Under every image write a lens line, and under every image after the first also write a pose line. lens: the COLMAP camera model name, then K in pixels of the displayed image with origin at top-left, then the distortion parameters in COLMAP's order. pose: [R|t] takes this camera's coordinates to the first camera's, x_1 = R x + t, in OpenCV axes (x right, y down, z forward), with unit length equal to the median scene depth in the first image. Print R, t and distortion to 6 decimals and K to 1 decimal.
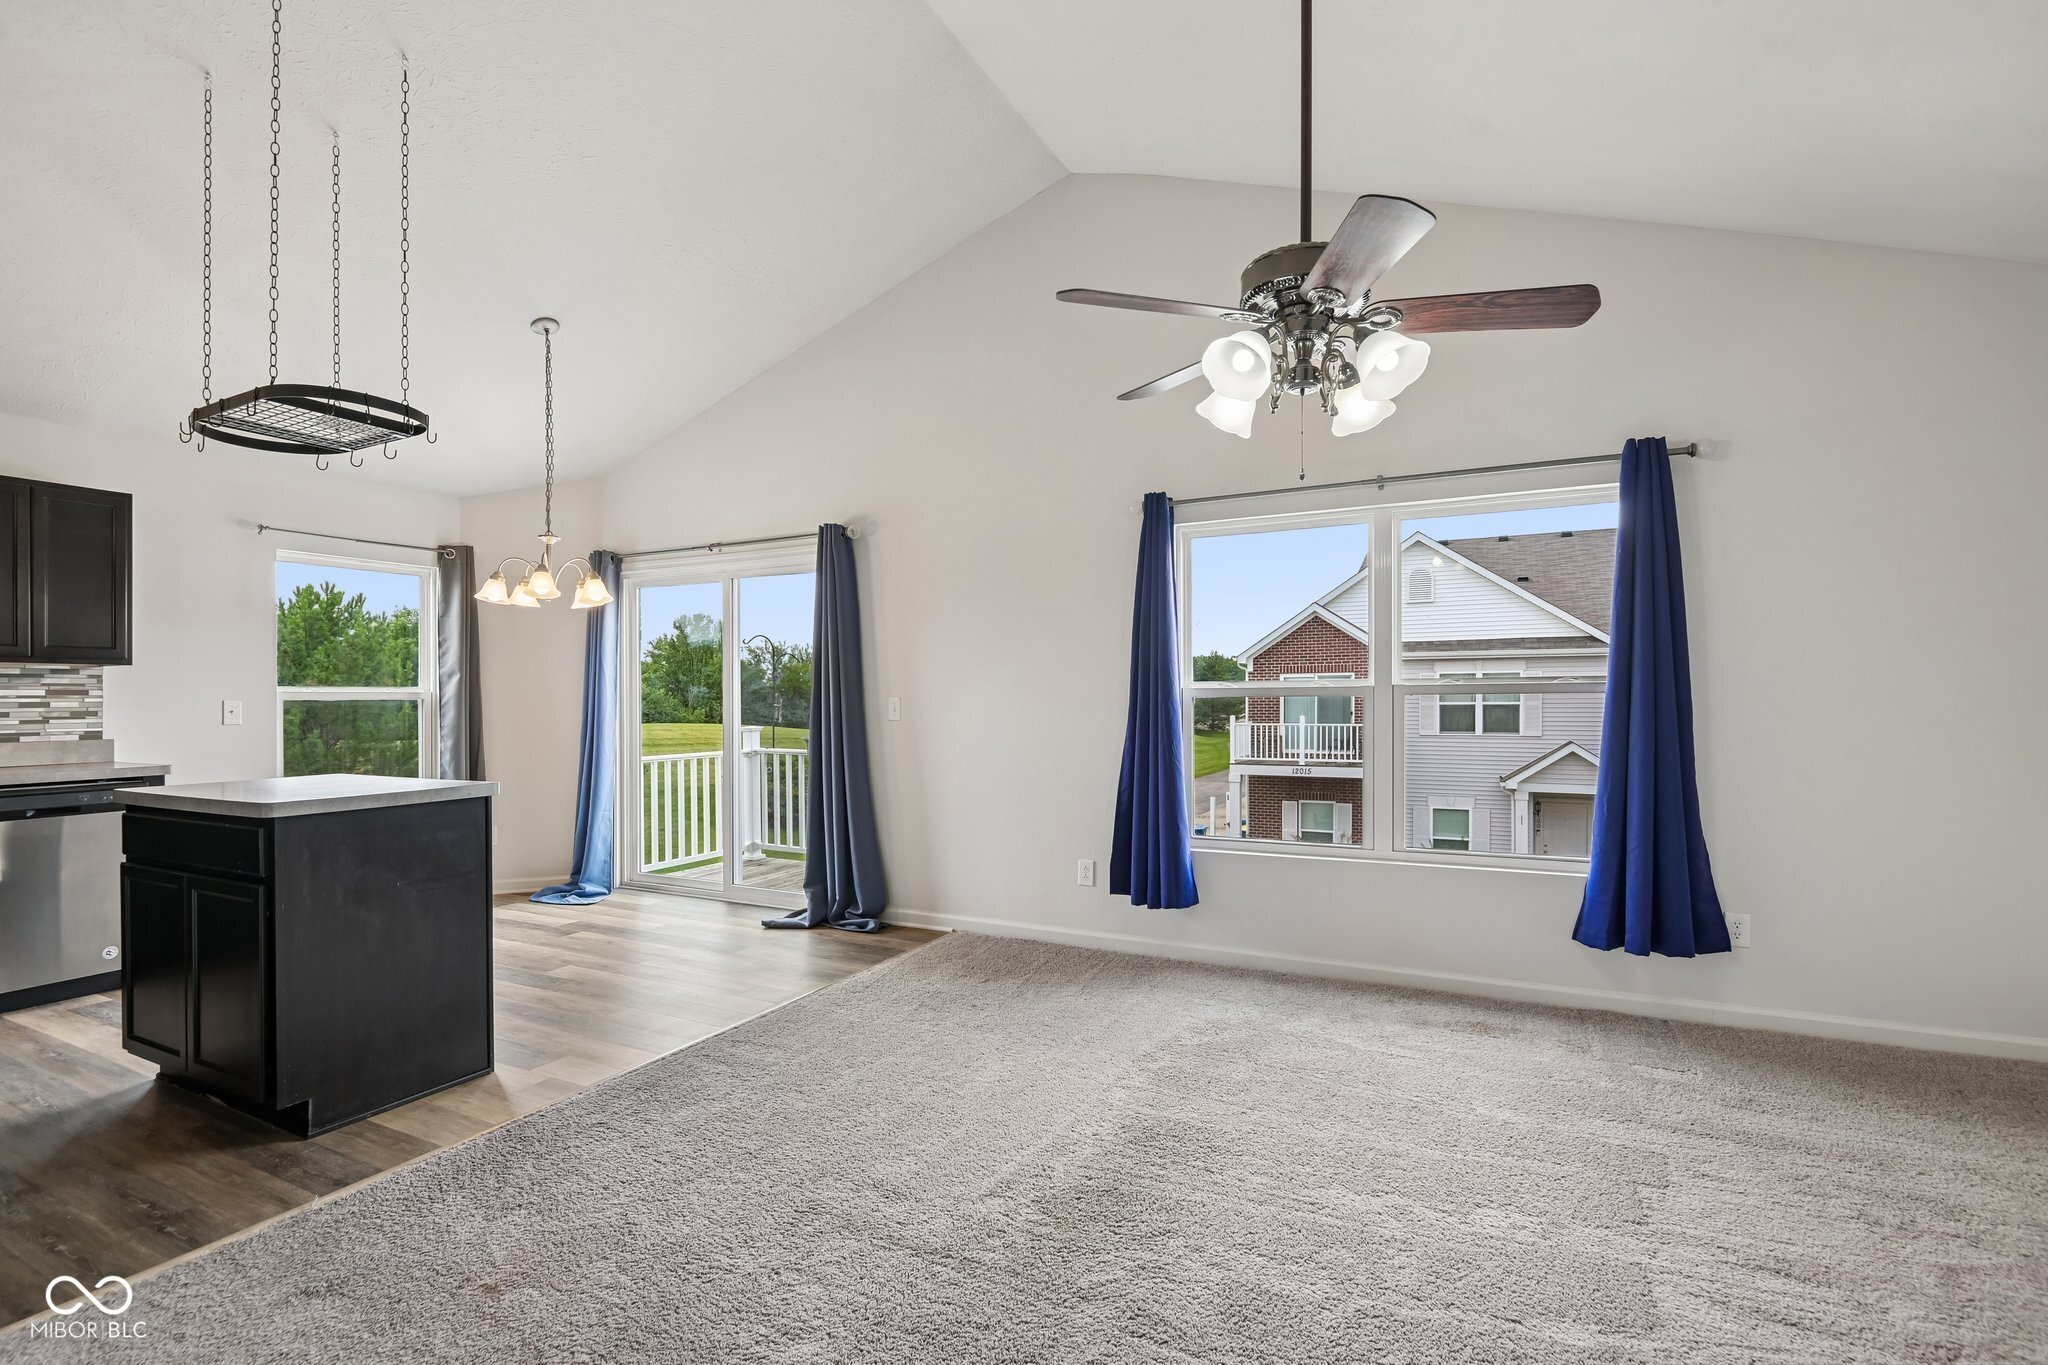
lens RADIAL K [[963.9, 0, 1008.0], [0, 963.9, 704.5], [0, 0, 1]] dist [-0.004302, -0.006639]
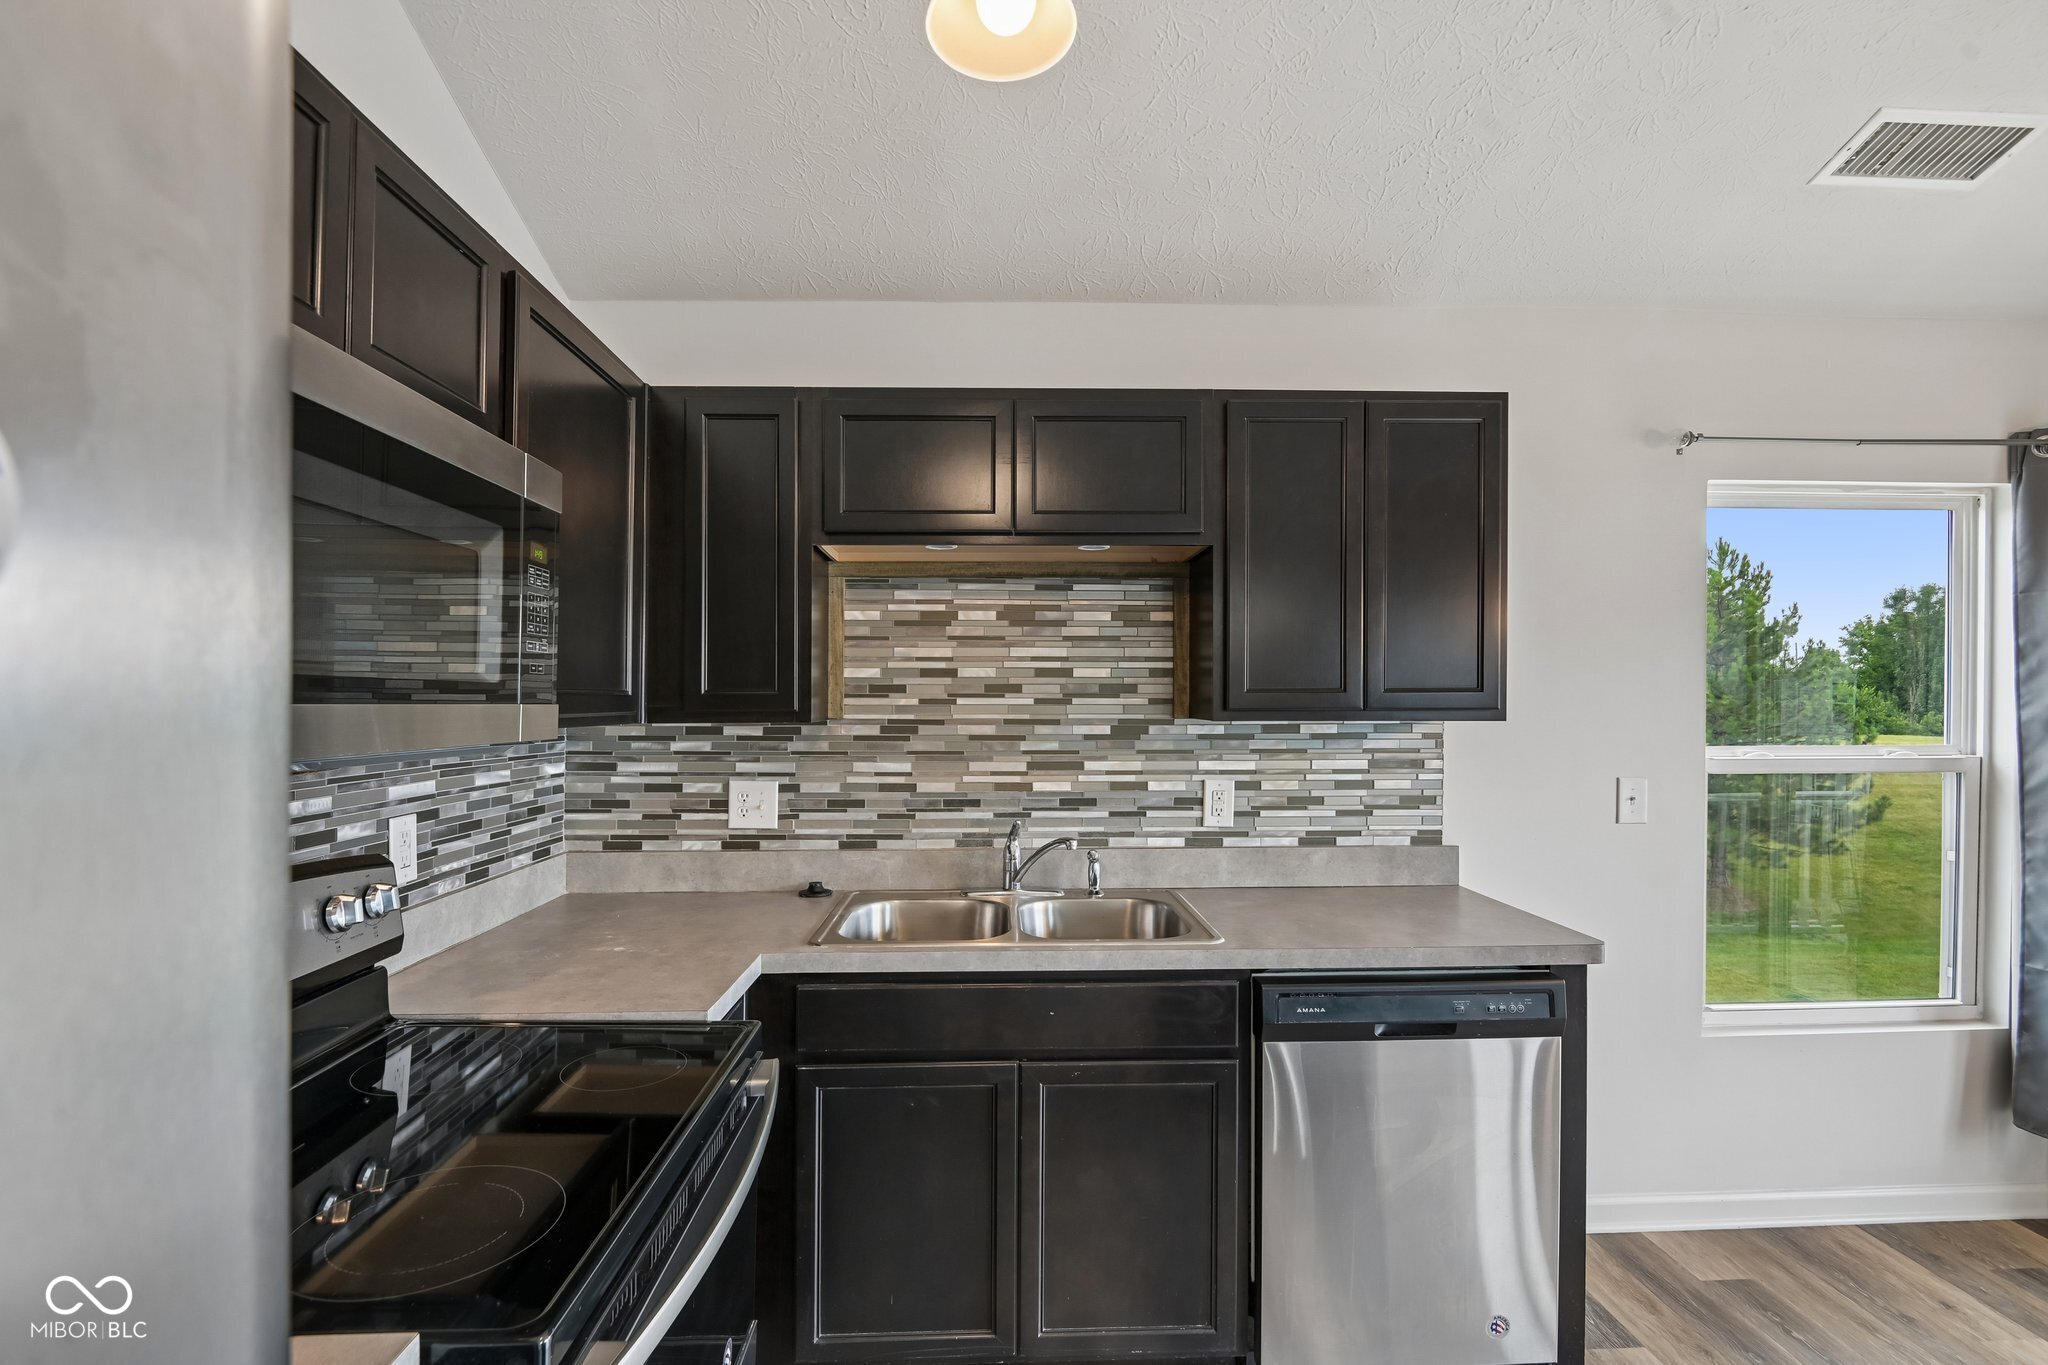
lens RADIAL K [[963.9, 0, 1023.4], [0, 963.9, 710.0], [0, 0, 1]] dist [-0.004302, -0.006639]
pose [[0.508974, 0.012450, -0.860692, -0.581777], [-0.004845, 0.999921, 0.011598, -0.050062], [0.860768, -0.001733, 0.508994, 0.491496]]
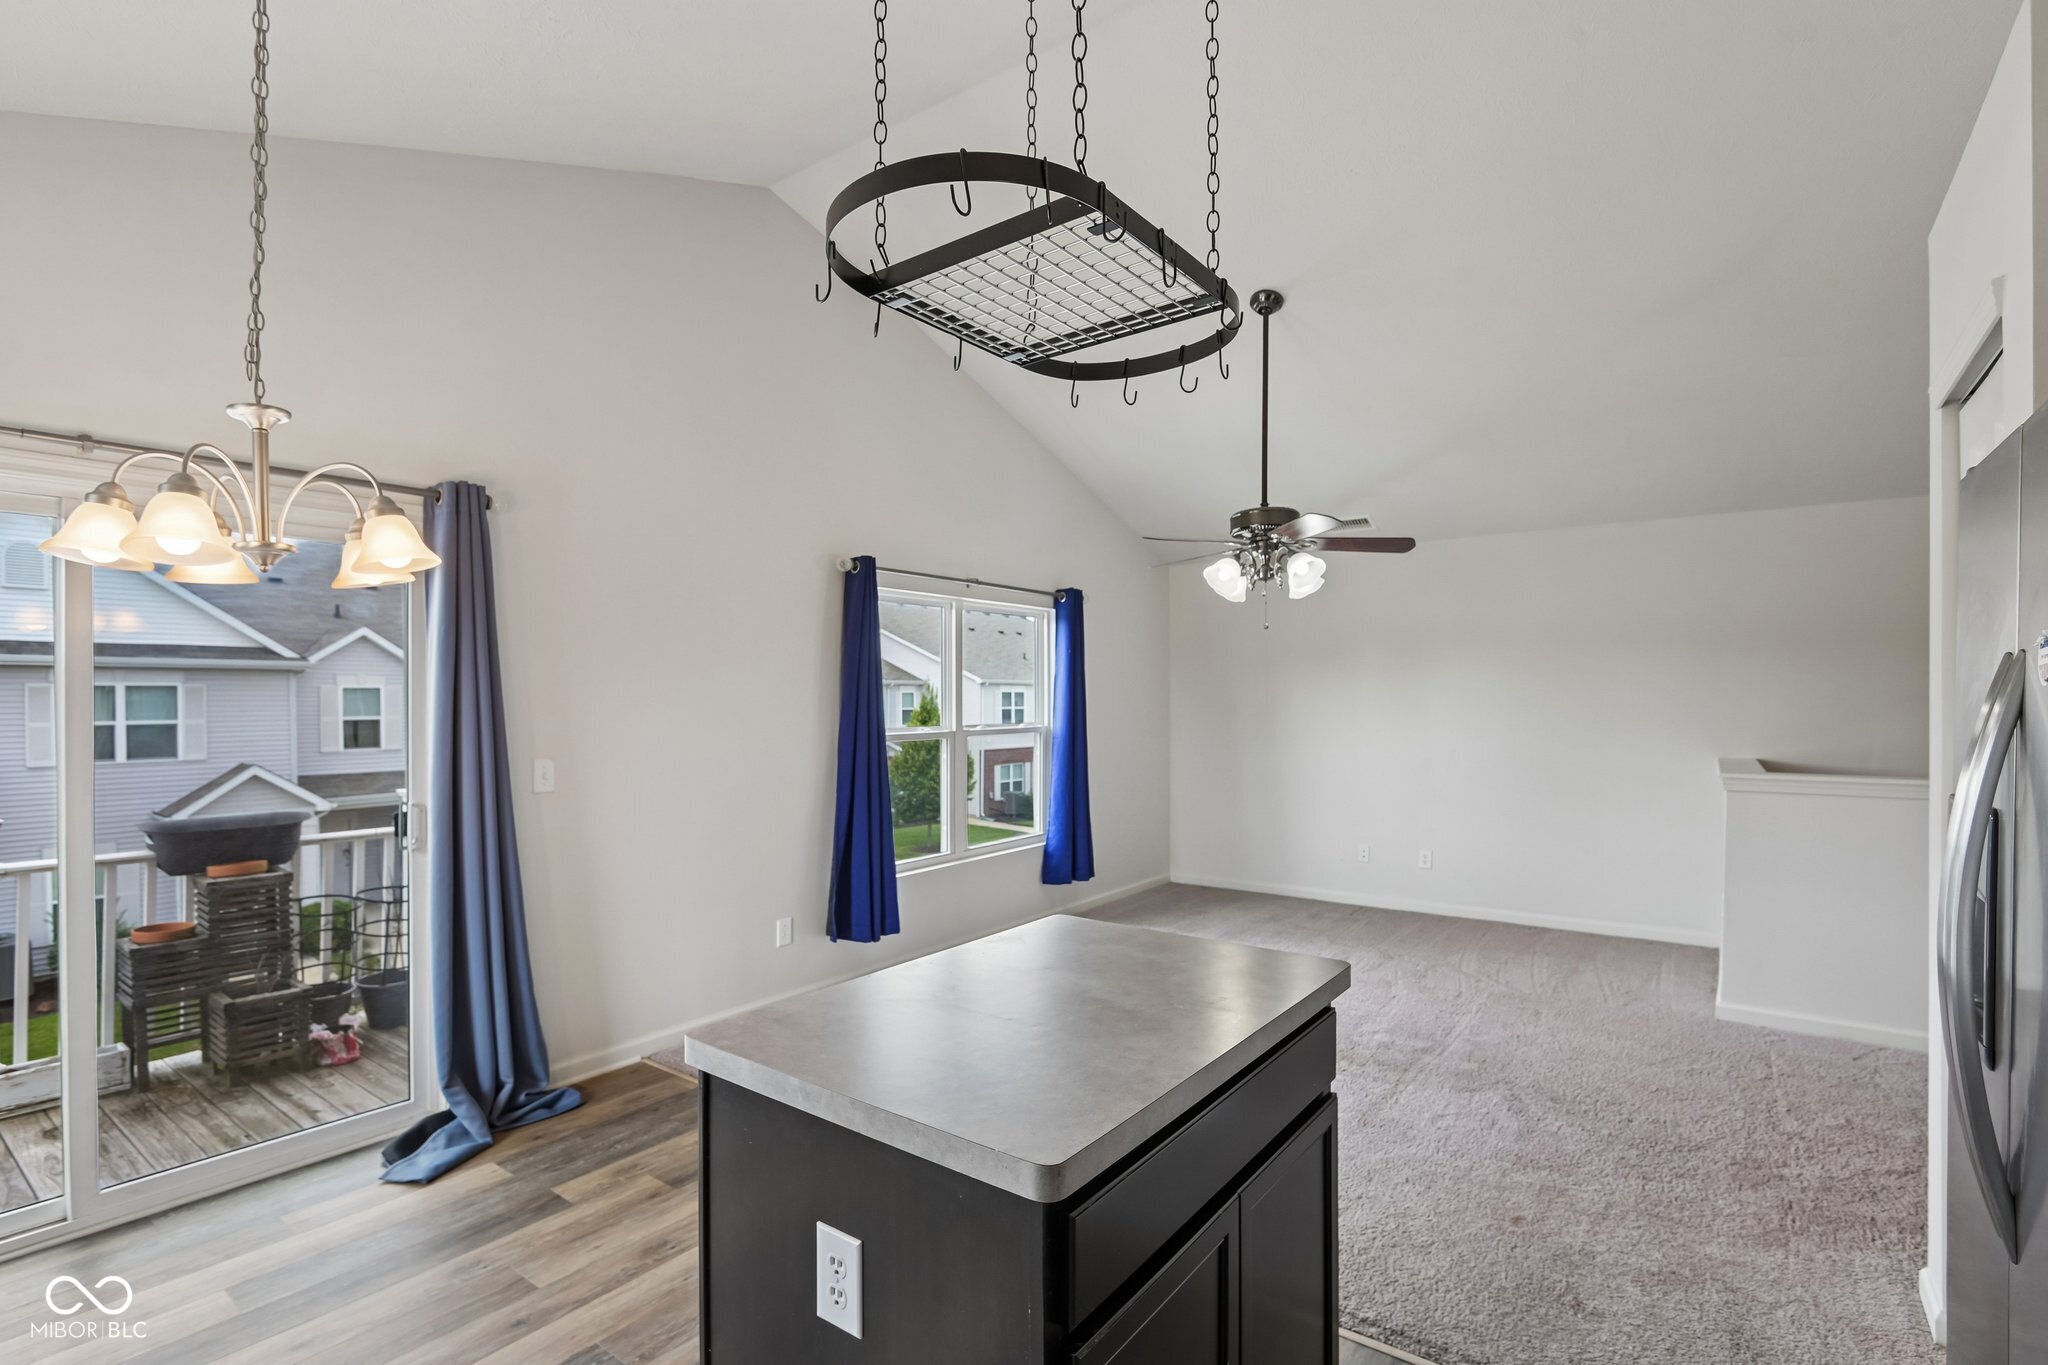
lens RADIAL K [[963.9, 0, 1029.8], [0, 963.9, 706.8], [0, 0, 1]] dist [-0.004302, -0.006639]
pose [[0.146096, -0.004384, 0.989261, -0.860751], [0.009088, 0.999954, 0.003089, -0.050569], [-0.989229, 0.008539, 0.146129, 0.648549]]
